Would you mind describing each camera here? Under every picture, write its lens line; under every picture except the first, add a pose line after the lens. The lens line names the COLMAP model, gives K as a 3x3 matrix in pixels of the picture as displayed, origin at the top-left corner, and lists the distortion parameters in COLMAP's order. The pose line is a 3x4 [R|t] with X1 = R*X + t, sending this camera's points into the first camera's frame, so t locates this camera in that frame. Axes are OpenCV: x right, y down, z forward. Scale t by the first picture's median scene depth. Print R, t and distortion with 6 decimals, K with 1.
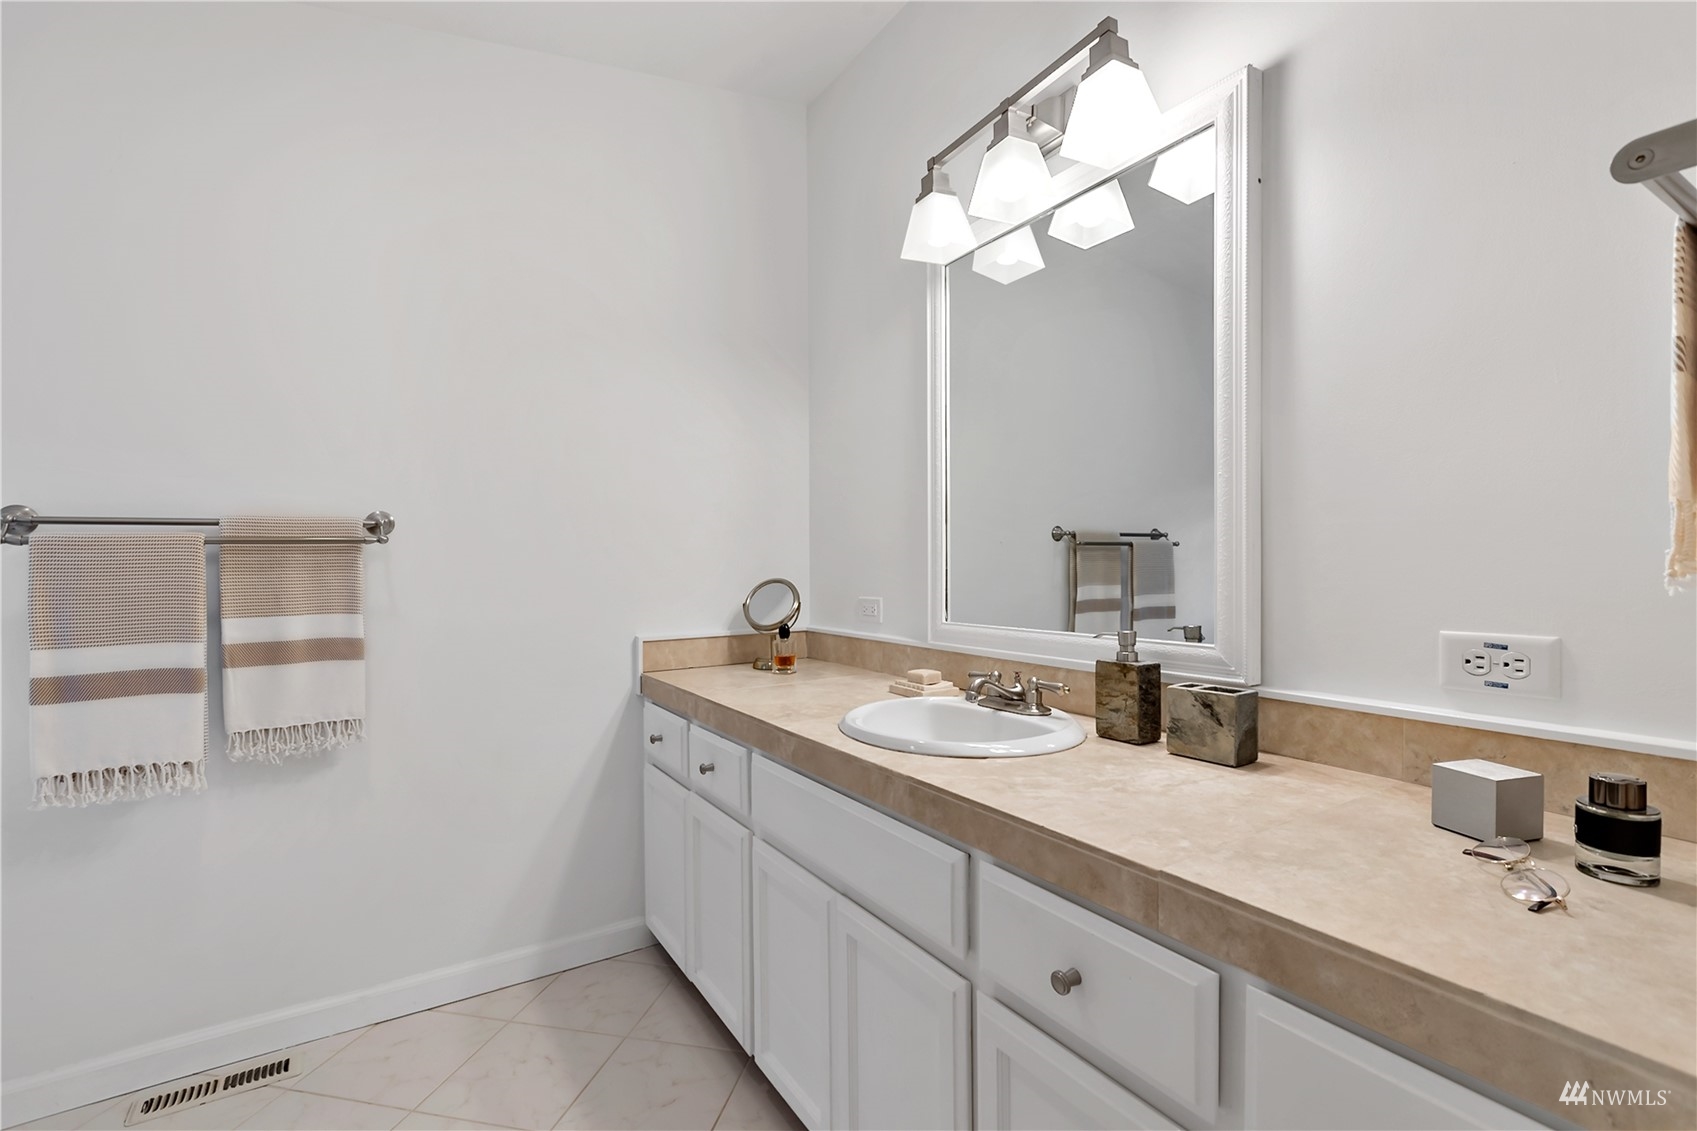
lens RADIAL K [[763.0, 0, 841.9], [0, 763.0, 555.1], [0, 0, 1]] dist [0.002455, -0.001482]
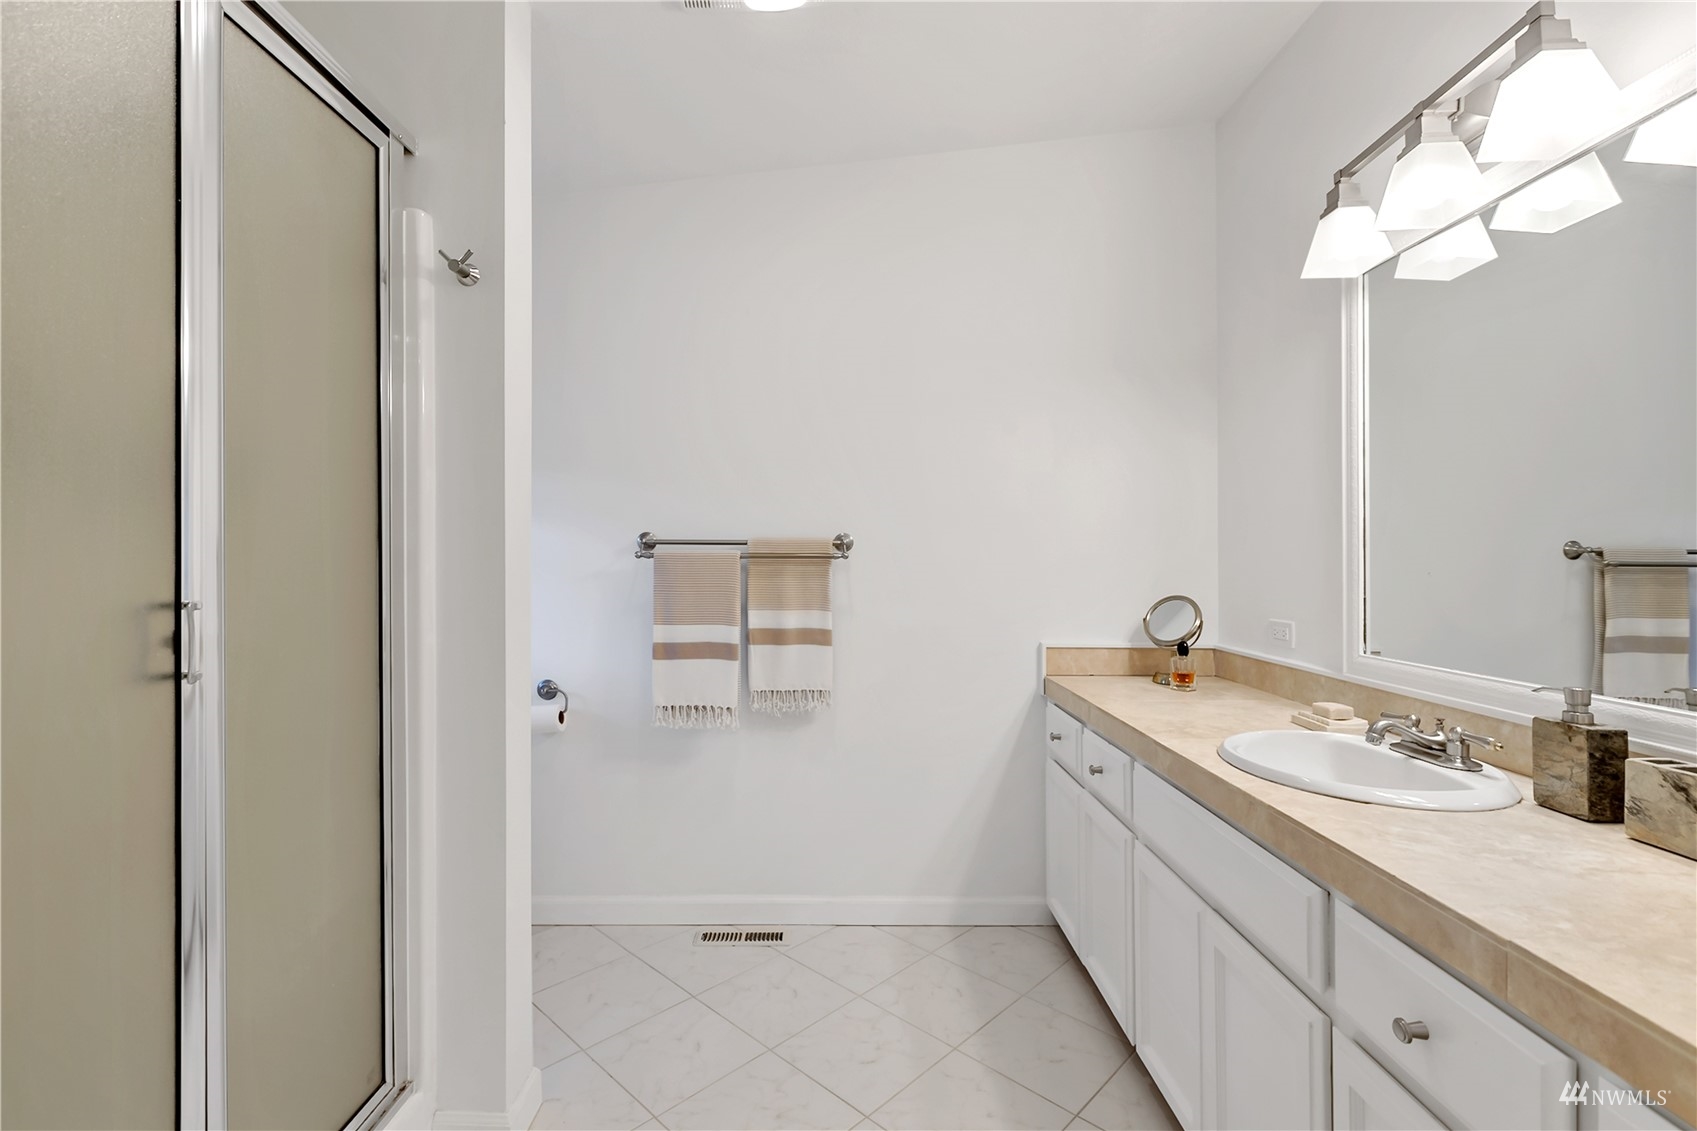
lens RADIAL K [[763.0, 0, 841.0], [0, 763.0, 558.9], [0, 0, 1]] dist [0.002455, -0.001482]
pose [[0.850260, 0.017463, -0.526073, 0.089453], [-0.011927, 0.999832, 0.013912, -0.036645], [0.526228, -0.005554, 0.850326, -0.128950]]
